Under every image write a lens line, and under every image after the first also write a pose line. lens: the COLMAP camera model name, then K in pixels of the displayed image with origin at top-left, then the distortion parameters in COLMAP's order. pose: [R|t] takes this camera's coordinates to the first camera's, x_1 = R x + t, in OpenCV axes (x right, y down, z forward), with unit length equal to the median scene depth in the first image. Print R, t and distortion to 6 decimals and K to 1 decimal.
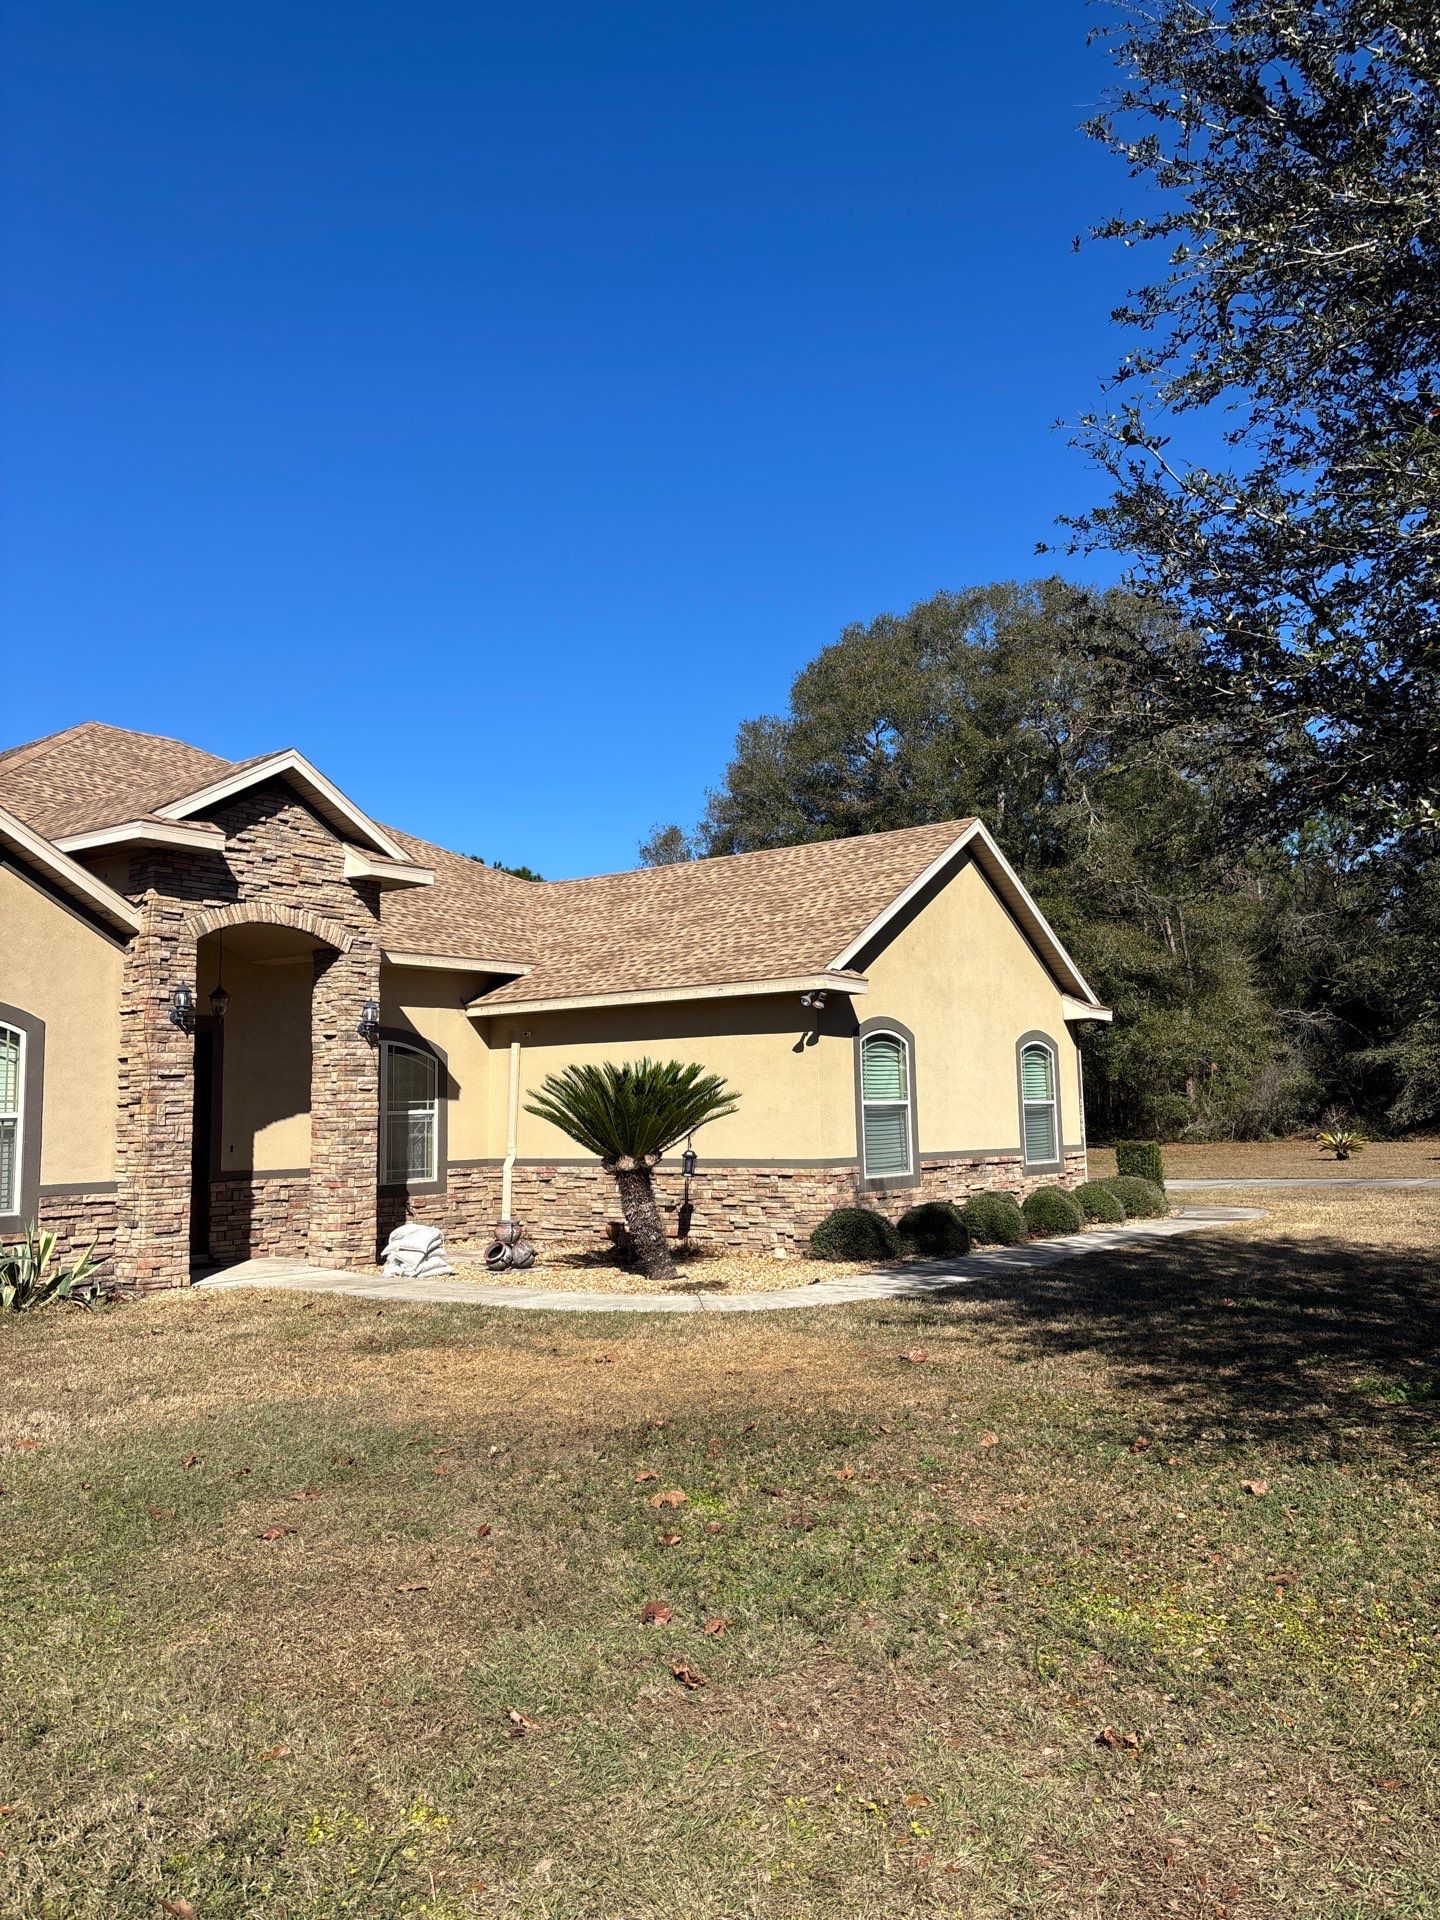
lens RADIAL K [[1431.4, 0, 720.0], [0, 1431.4, 960.0], [0, 0, 1]] dist [0.013562, -0.035263]
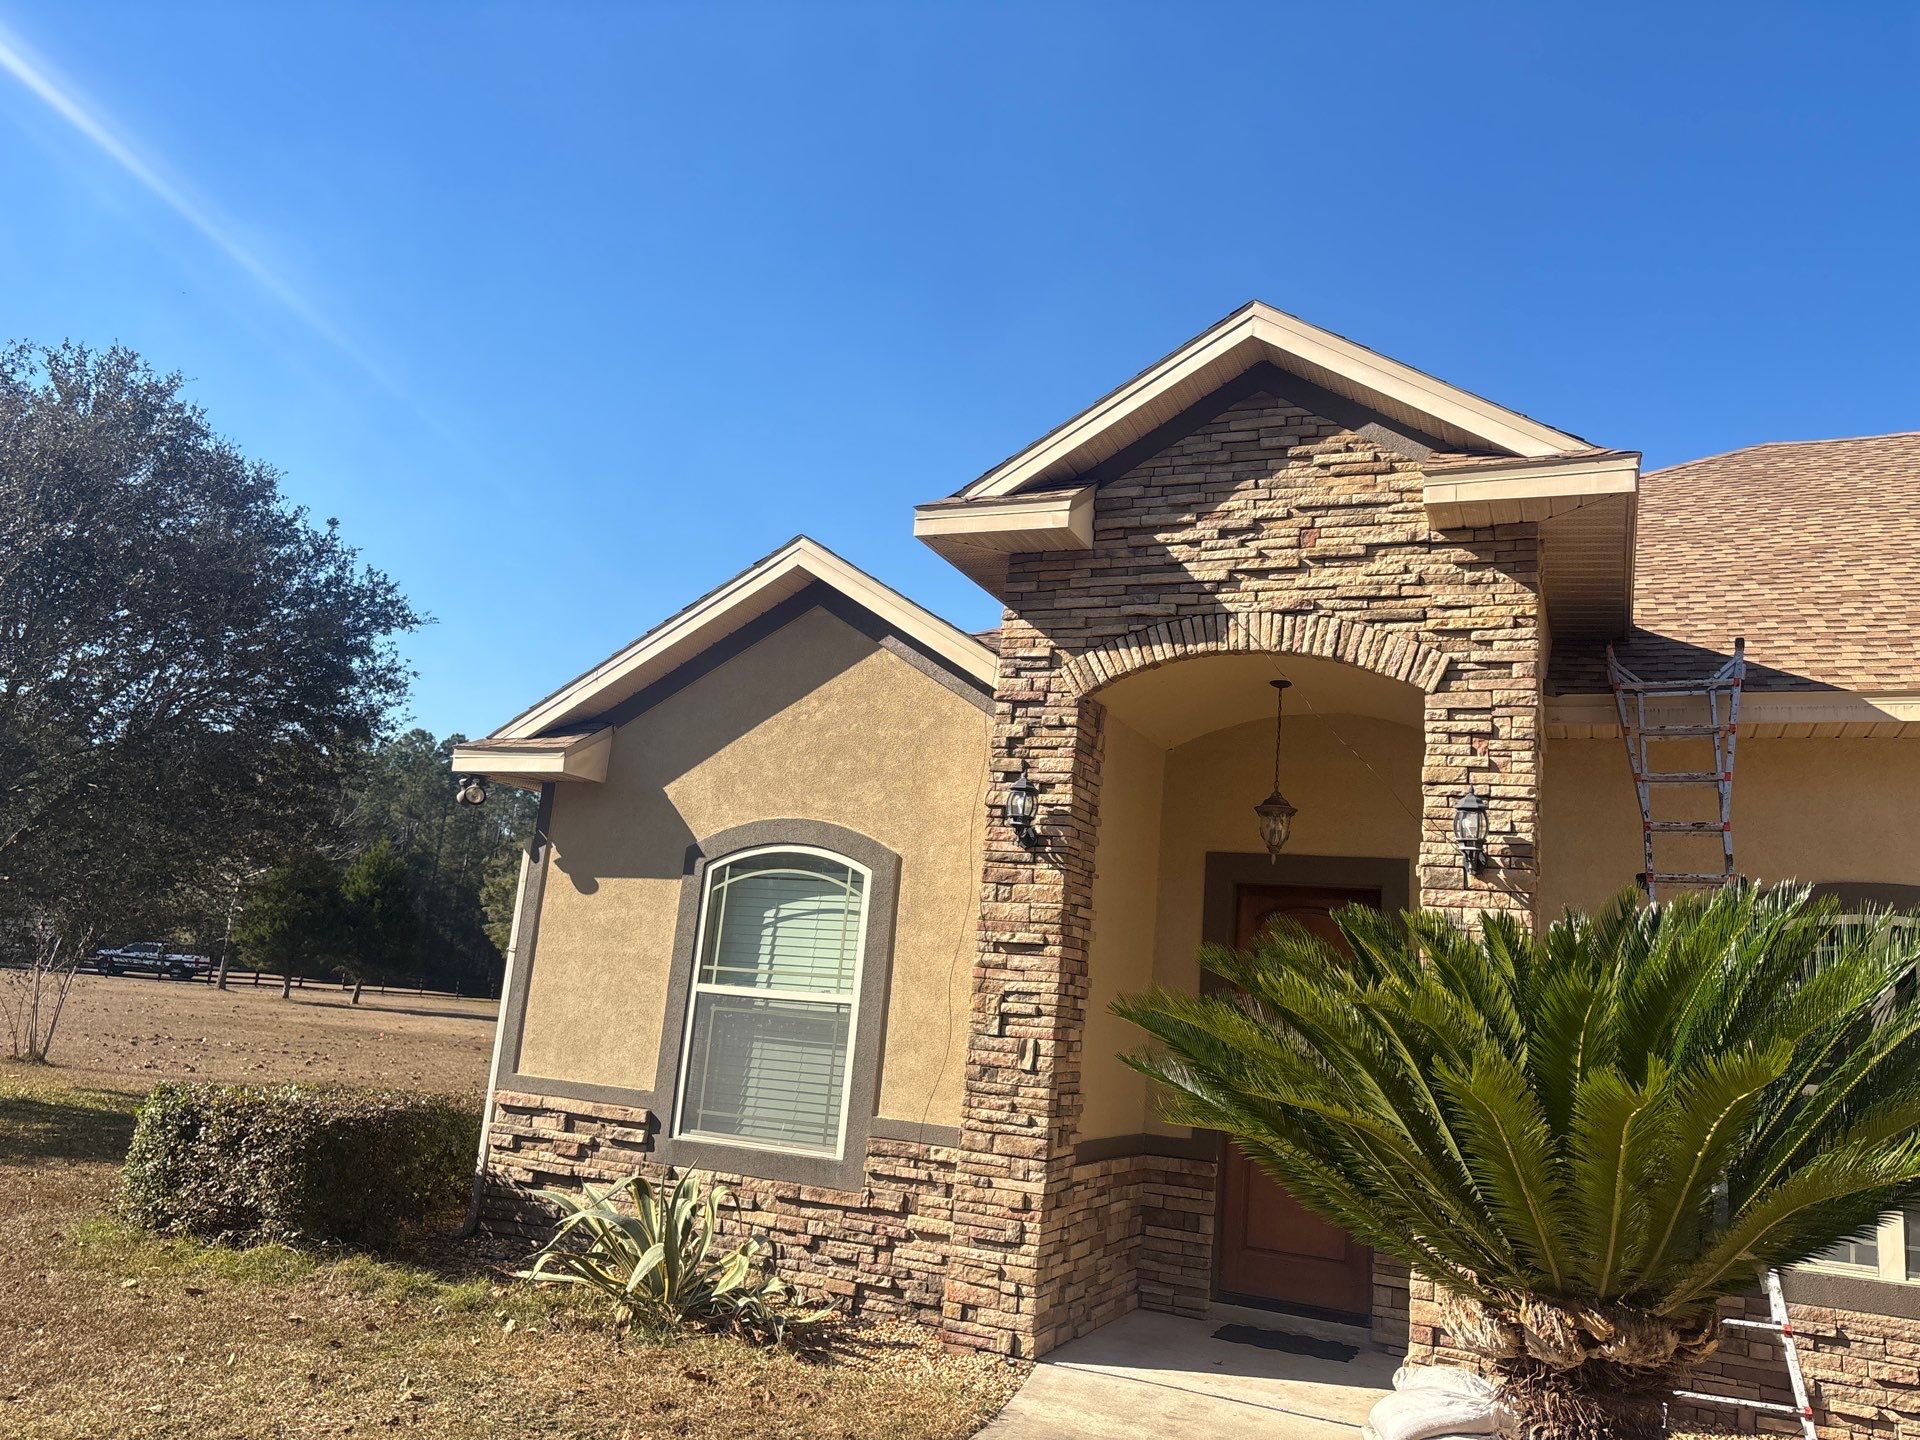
lens RADIAL K [[1436.9, 0, 960.0], [0, 1436.9, 720.0], [0, 0, 1]] dist [0.082583, -0.002477]
pose [[0.209893, -0.158089, -0.964859, 0.148331], [0.014977, 0.987246, -0.158499, 0.076253], [0.977610, 0.018817, 0.209584, 0.791503]]
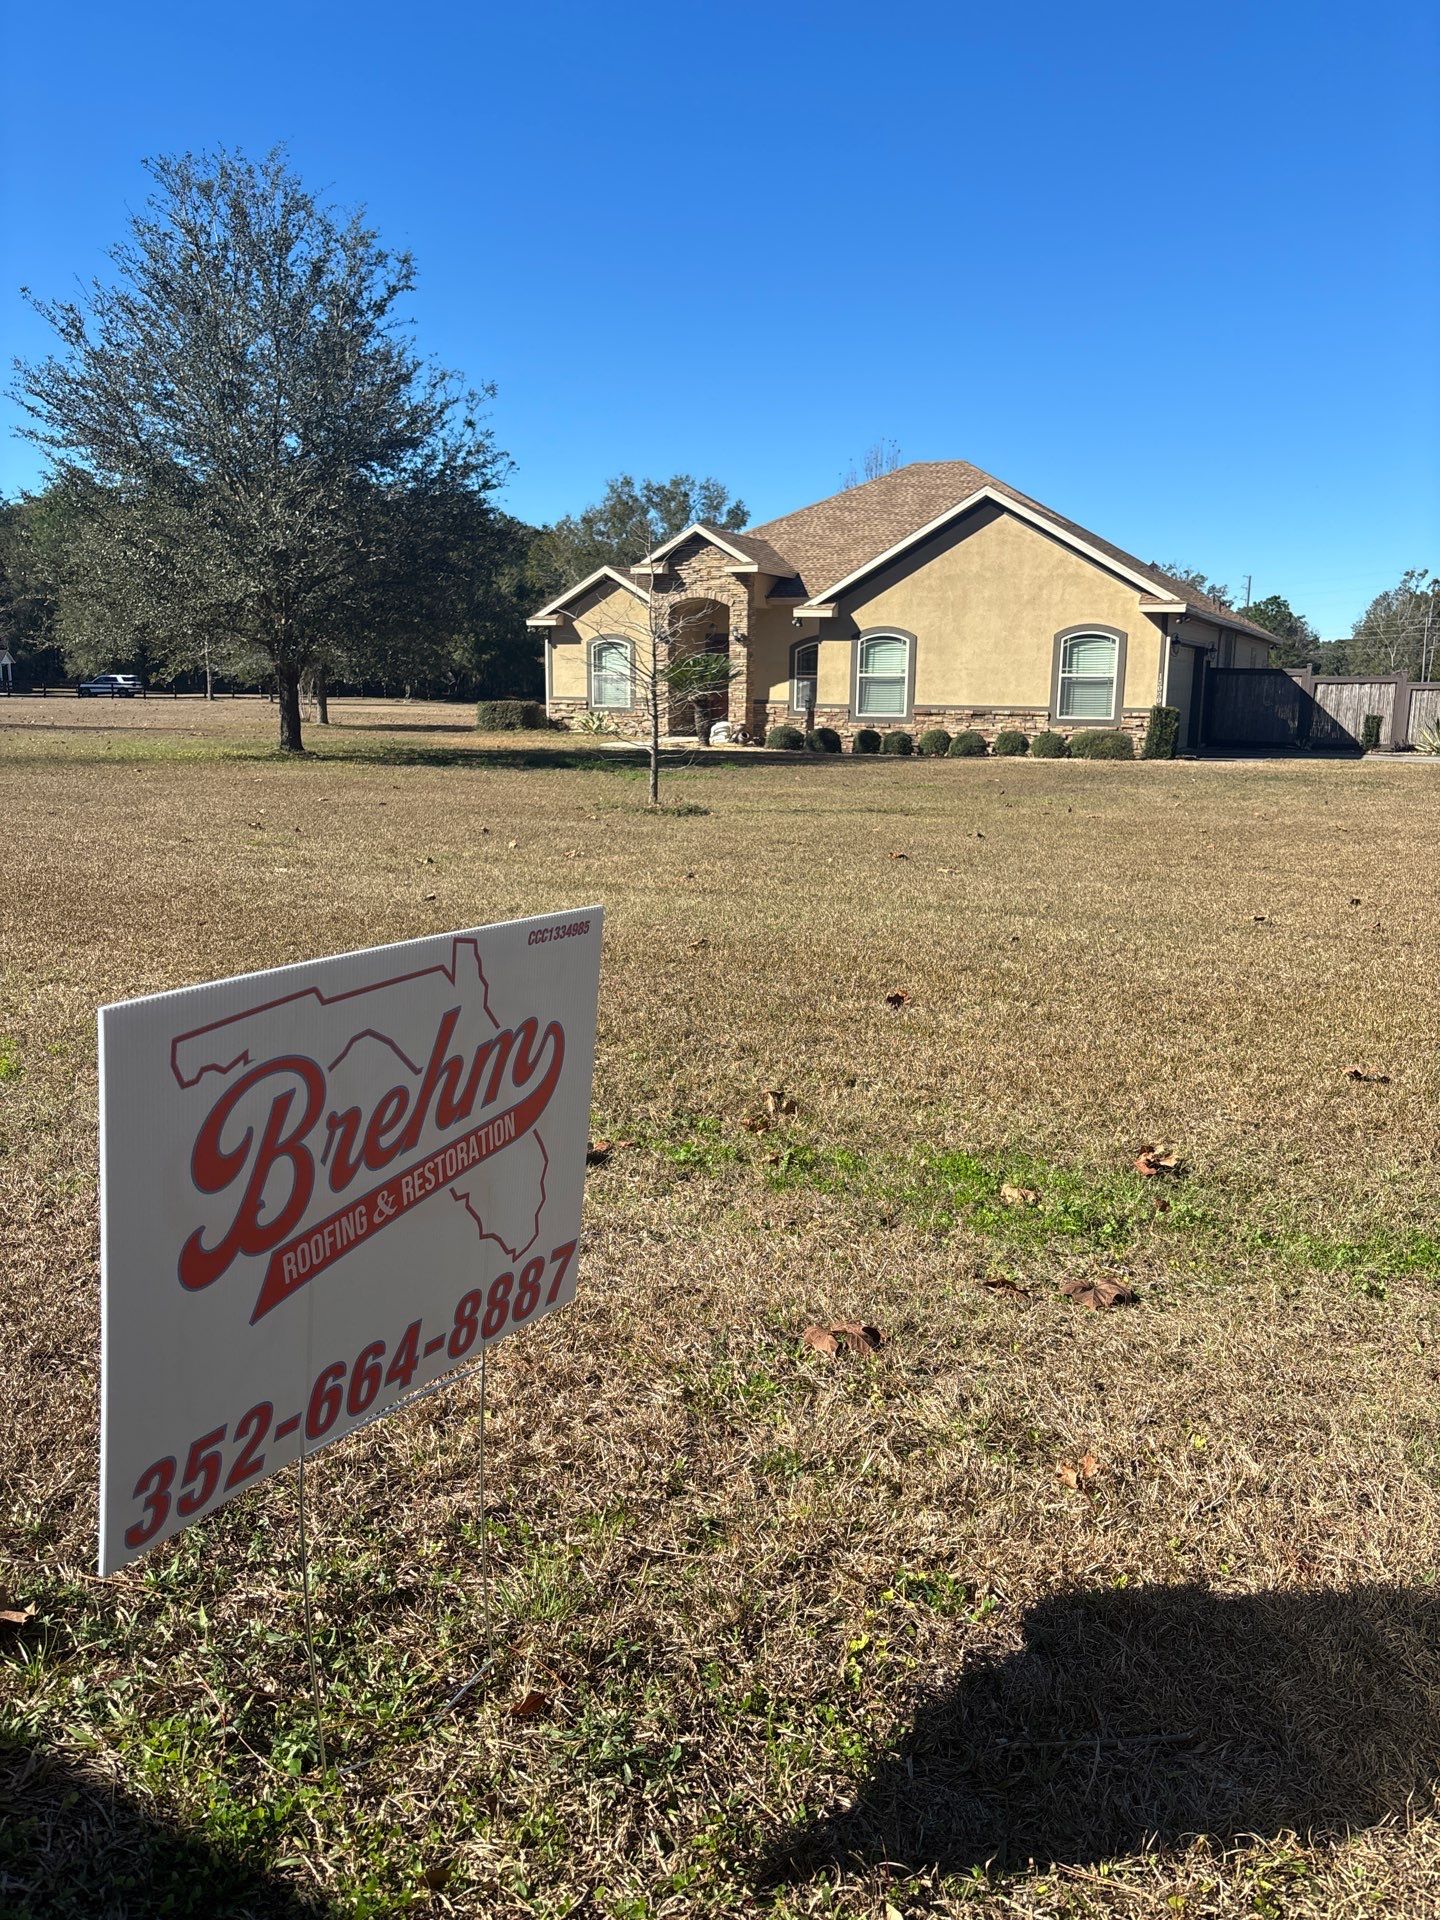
lens RADIAL K [[1431.4, 0, 720.0], [0, 1431.4, 960.0], [0, 0, 1]] dist [0.013562, -0.035263]
pose [[0.205035, 0.207341, -0.956541, 2.193750], [0.093588, 0.968673, 0.230031, 0.015741], [0.974270, -0.136685, 0.179207, 0.499430]]
